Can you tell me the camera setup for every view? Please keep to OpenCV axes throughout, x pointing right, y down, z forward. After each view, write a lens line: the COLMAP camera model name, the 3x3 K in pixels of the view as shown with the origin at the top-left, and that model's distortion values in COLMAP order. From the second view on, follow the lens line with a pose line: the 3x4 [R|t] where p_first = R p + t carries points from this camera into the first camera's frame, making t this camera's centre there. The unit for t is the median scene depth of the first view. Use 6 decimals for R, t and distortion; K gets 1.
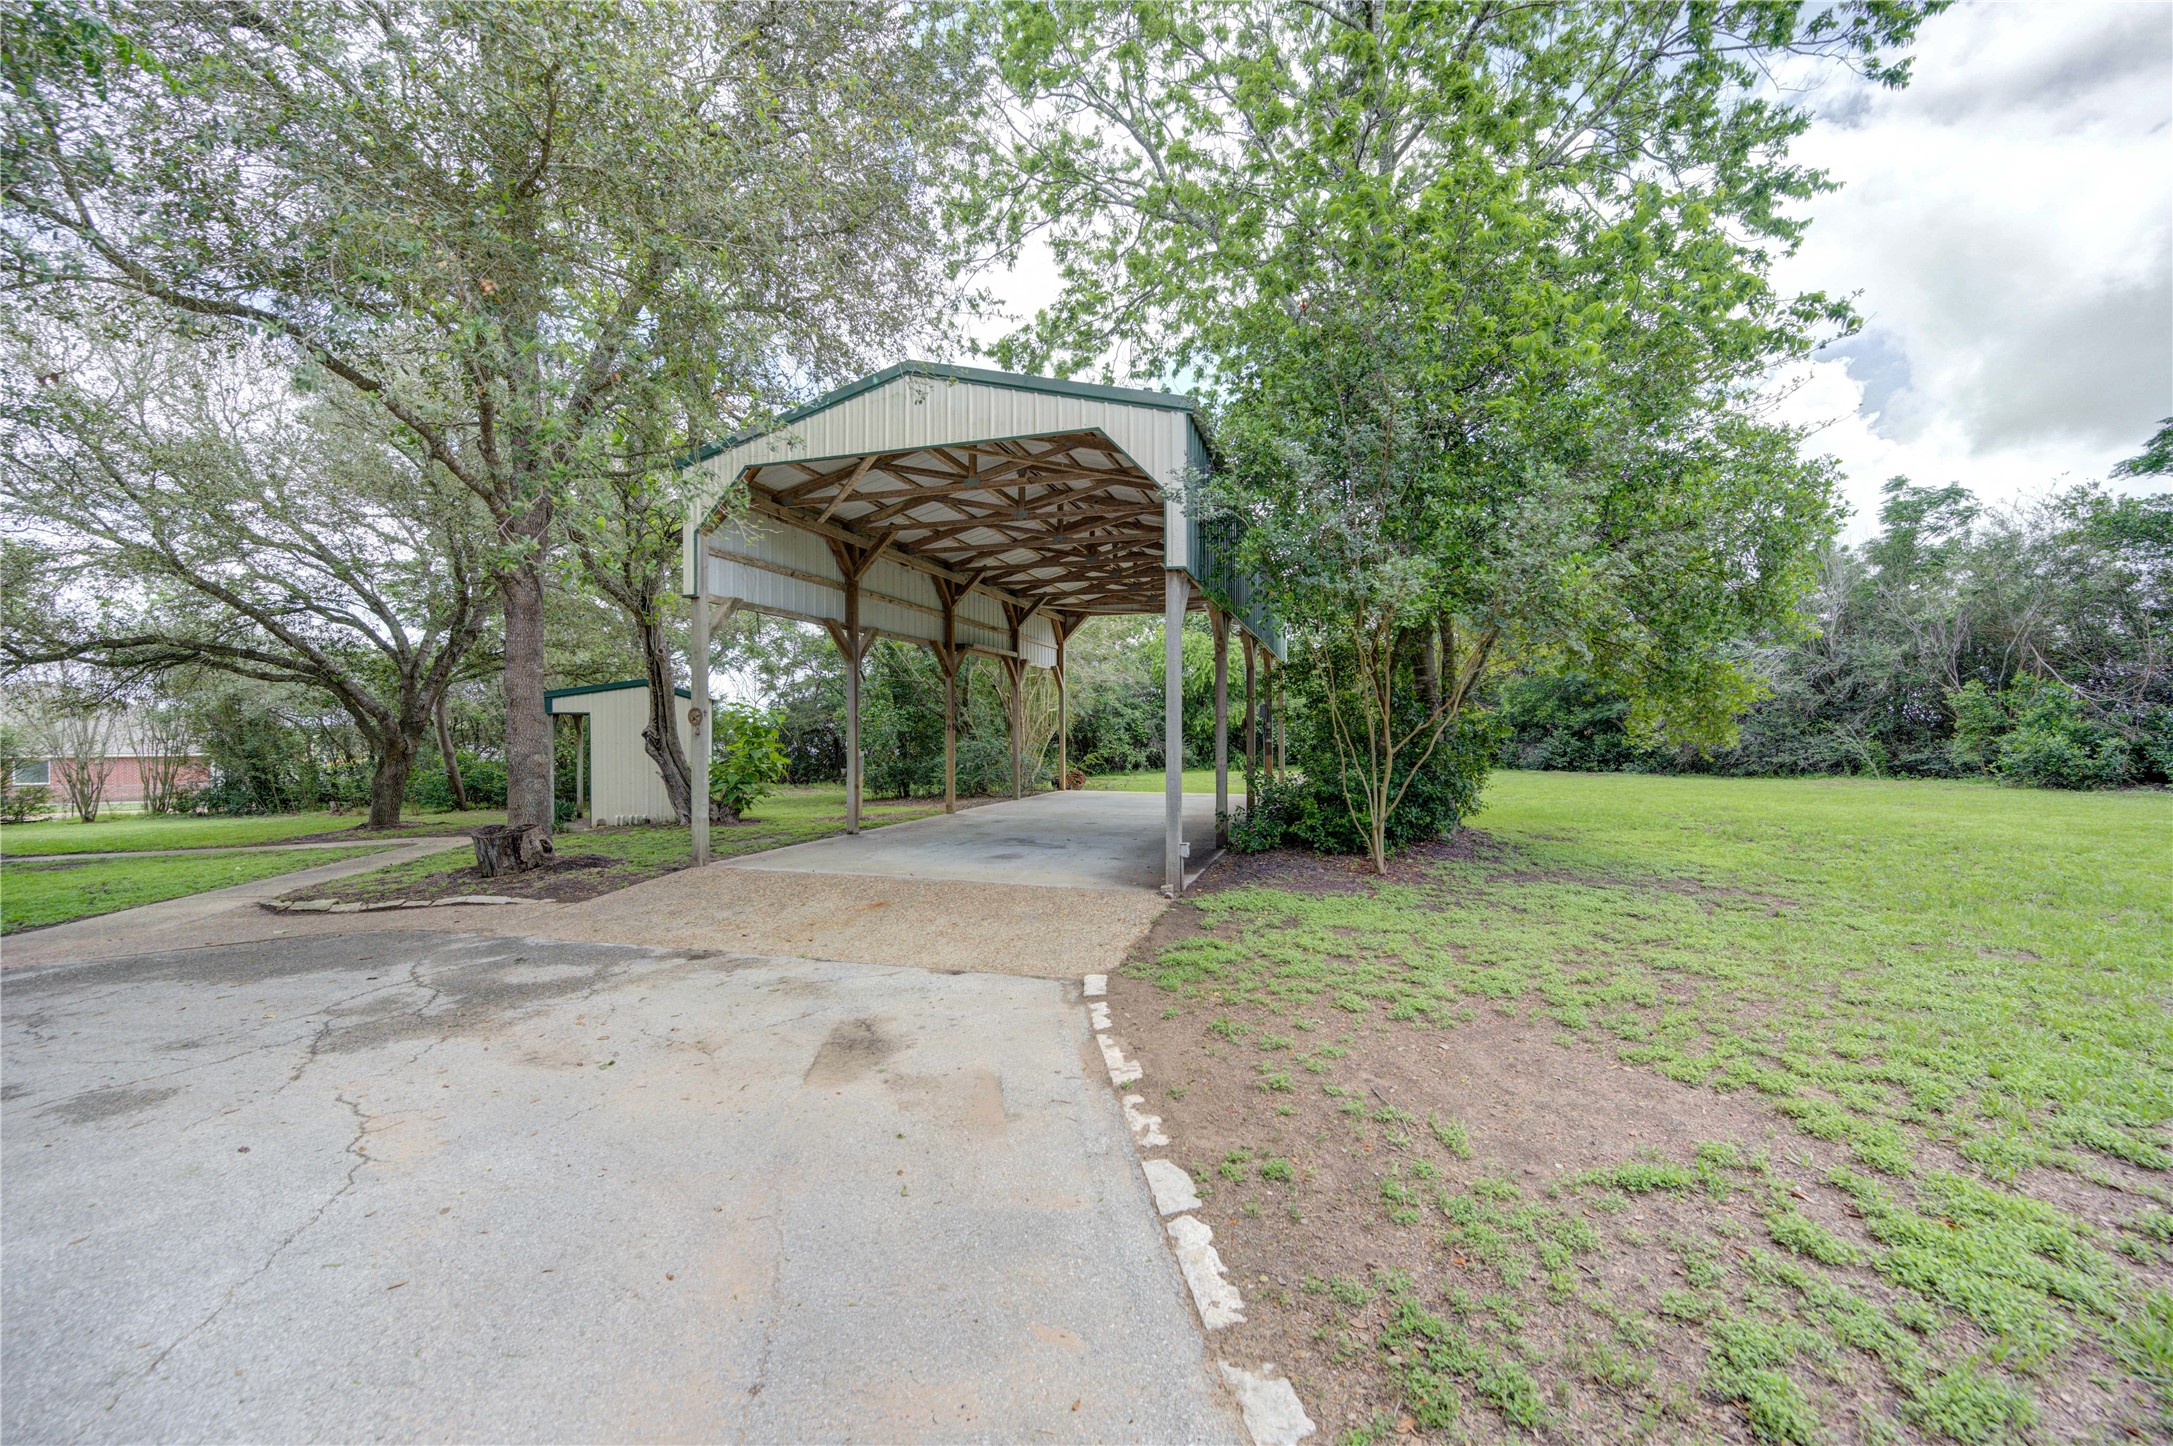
lens RADIAL K [[842.7, 0, 1086.2], [0, 842.7, 726.2], [0, 0, 1]] dist [0.003347, -0.000732]
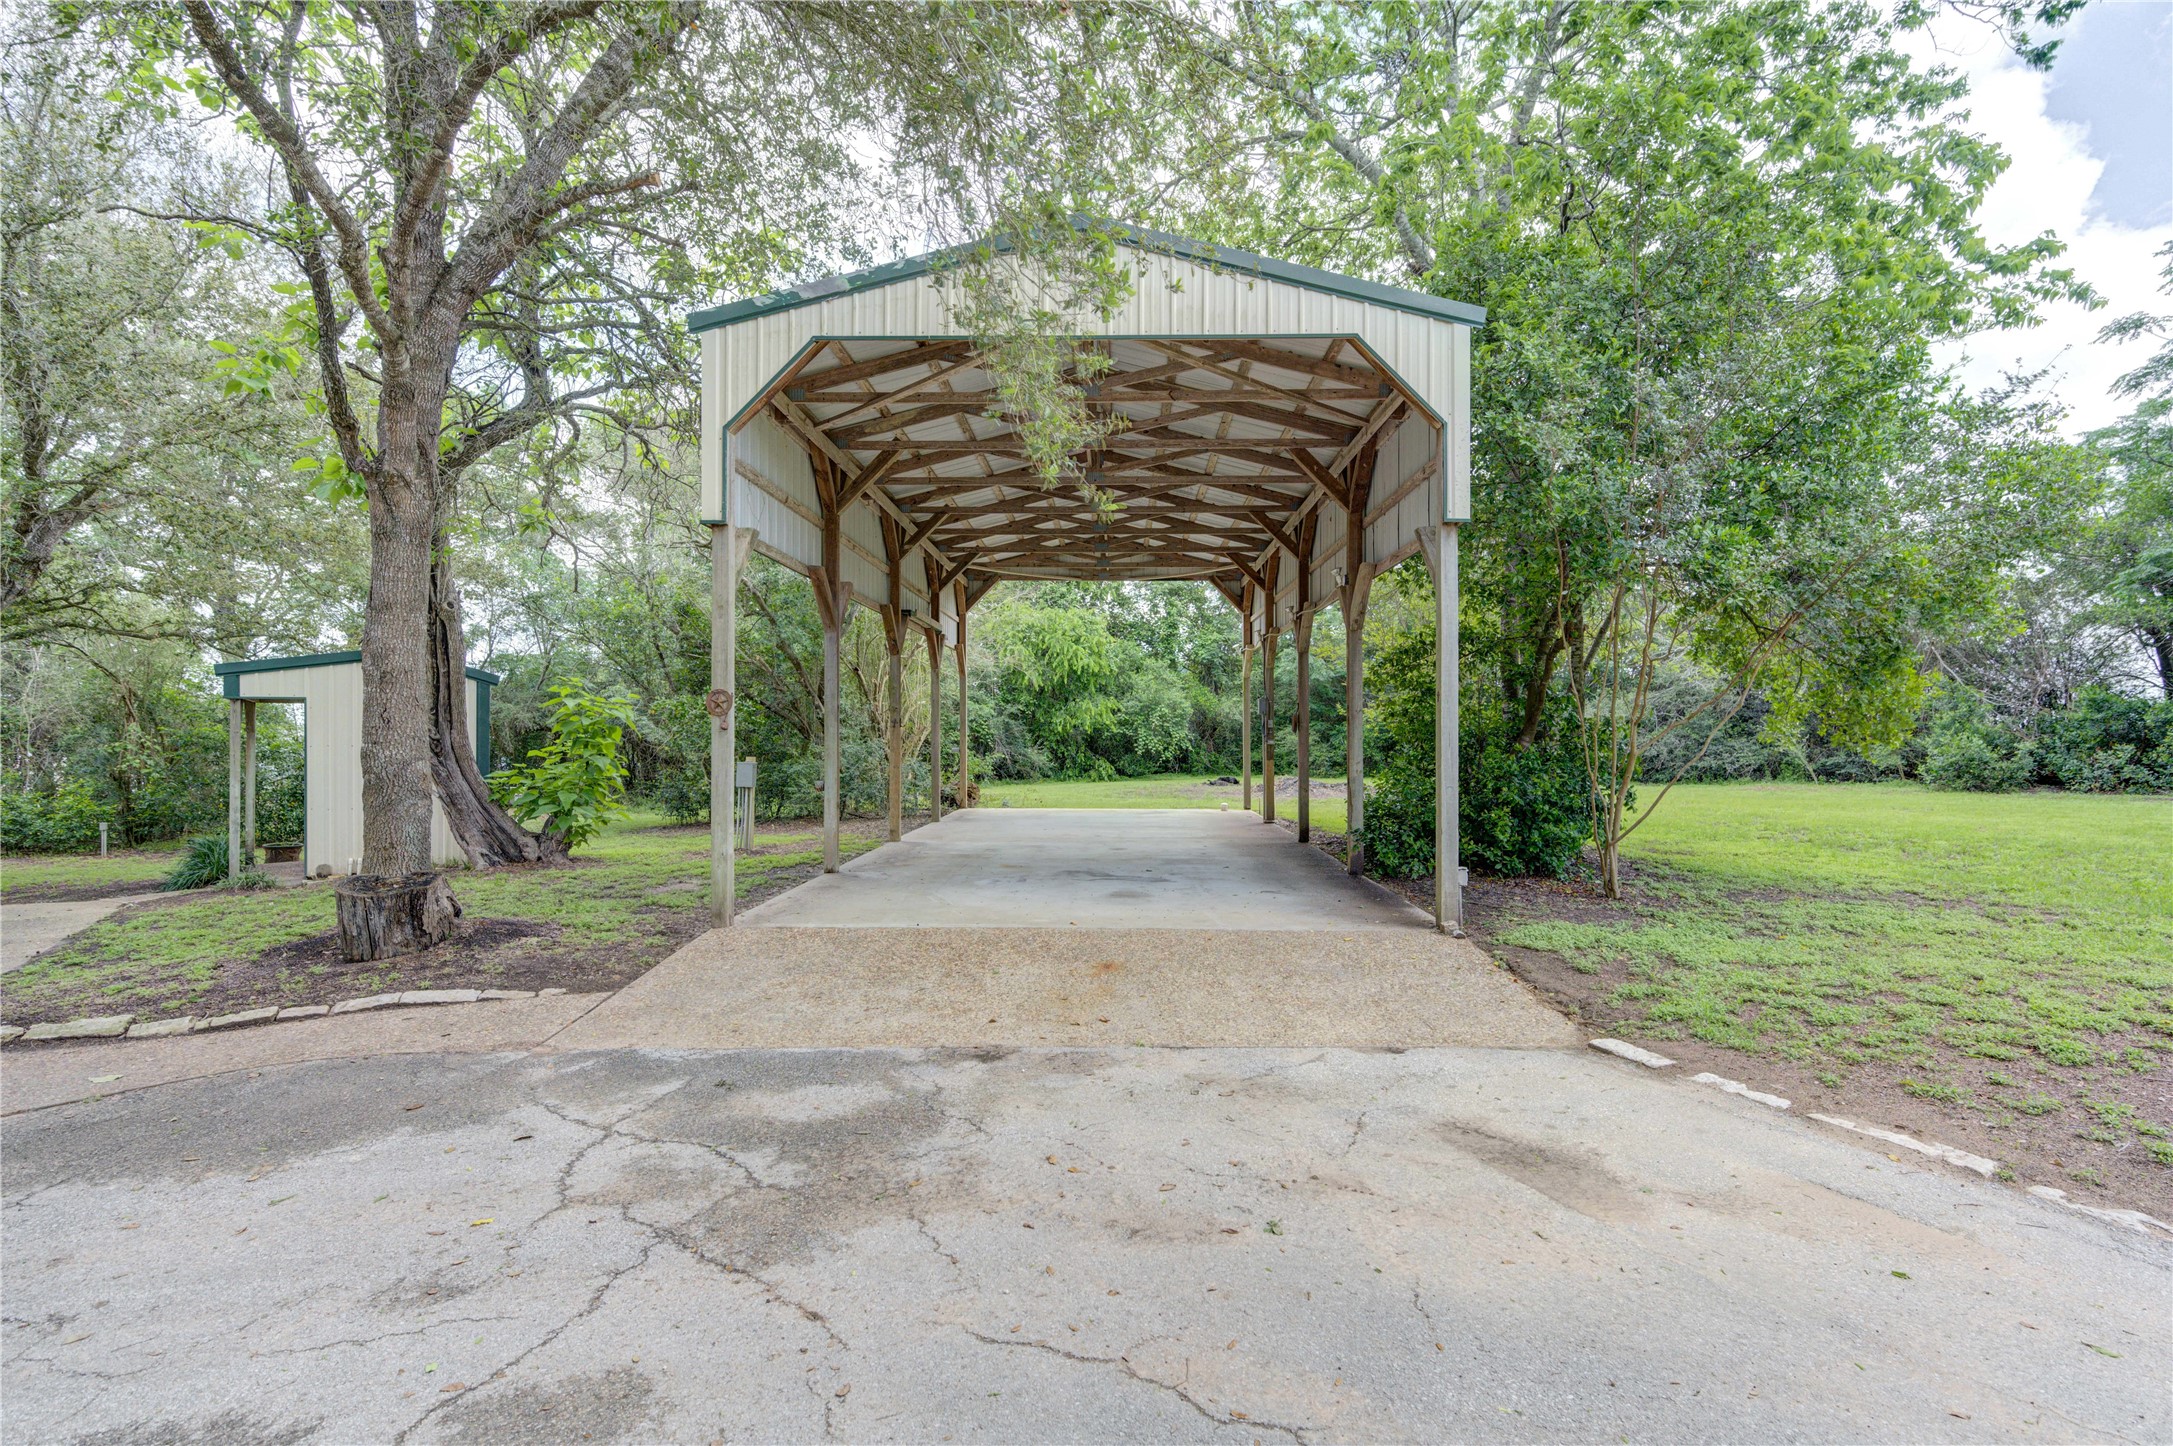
lens RADIAL K [[1062.1, 0, 1086.3], [0, 1062.1, 717.7], [0, 0, 1]] dist [0.015344, 0.000035]
pose [[0.962139, 0.007471, 0.272457, -0.428135], [-0.005024, 0.999941, -0.009677, 0.007298], [-0.272513, 0.007942, 0.962119, 0.111544]]
